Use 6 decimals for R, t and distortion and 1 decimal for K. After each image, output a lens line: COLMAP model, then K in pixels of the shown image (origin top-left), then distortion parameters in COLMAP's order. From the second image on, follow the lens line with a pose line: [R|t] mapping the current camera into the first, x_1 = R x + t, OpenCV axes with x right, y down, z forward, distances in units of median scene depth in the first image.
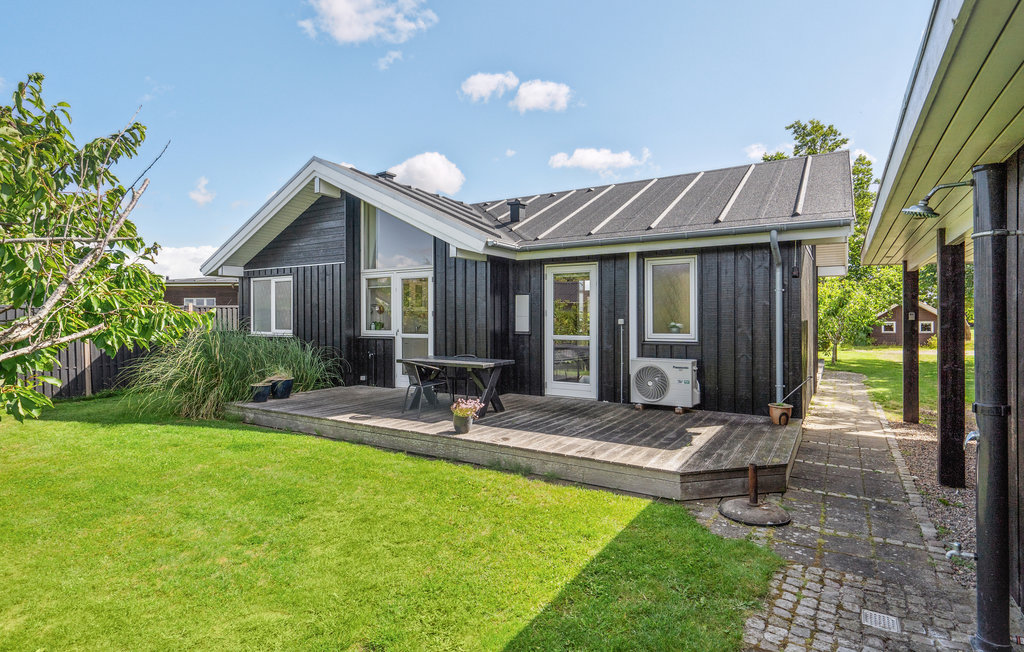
lens RADIAL K [[520.8, 0, 512.0], [0, 520.8, 326.0], [0, 0, 1]] dist [-0.001800, -0.000109]
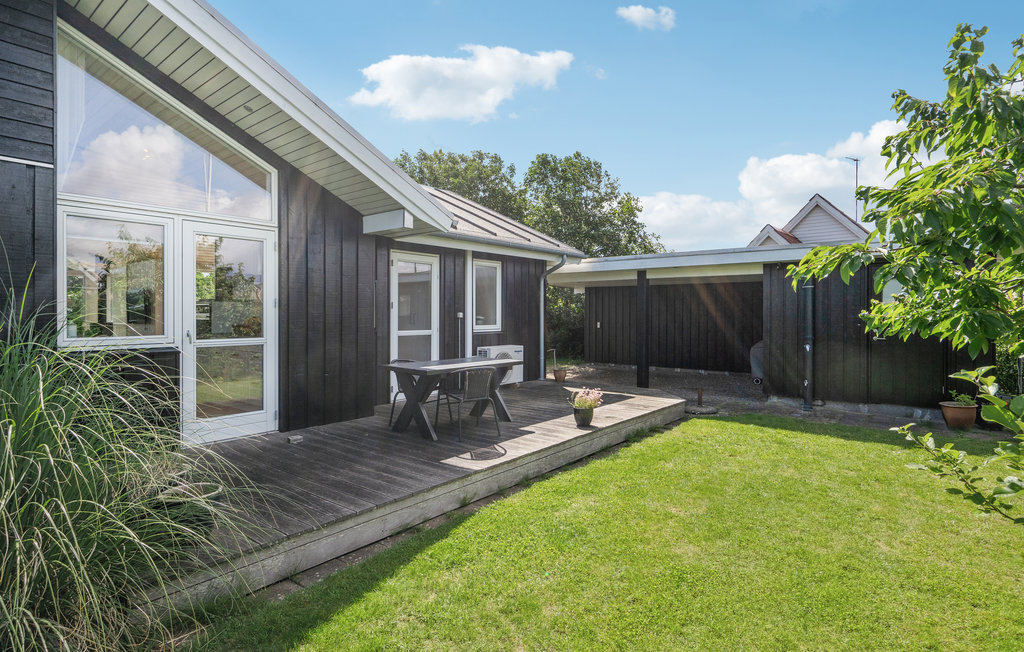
lens RADIAL K [[520.8, 0, 512.0], [0, 520.8, 326.0], [0, 0, 1]] dist [-0.001800, -0.000109]
pose [[0.117018, -0.013330, 0.993040, -0.825637], [0.031493, 0.999457, 0.009705, 0.006997], [-0.992630, 0.030139, 0.117374, 0.773334]]
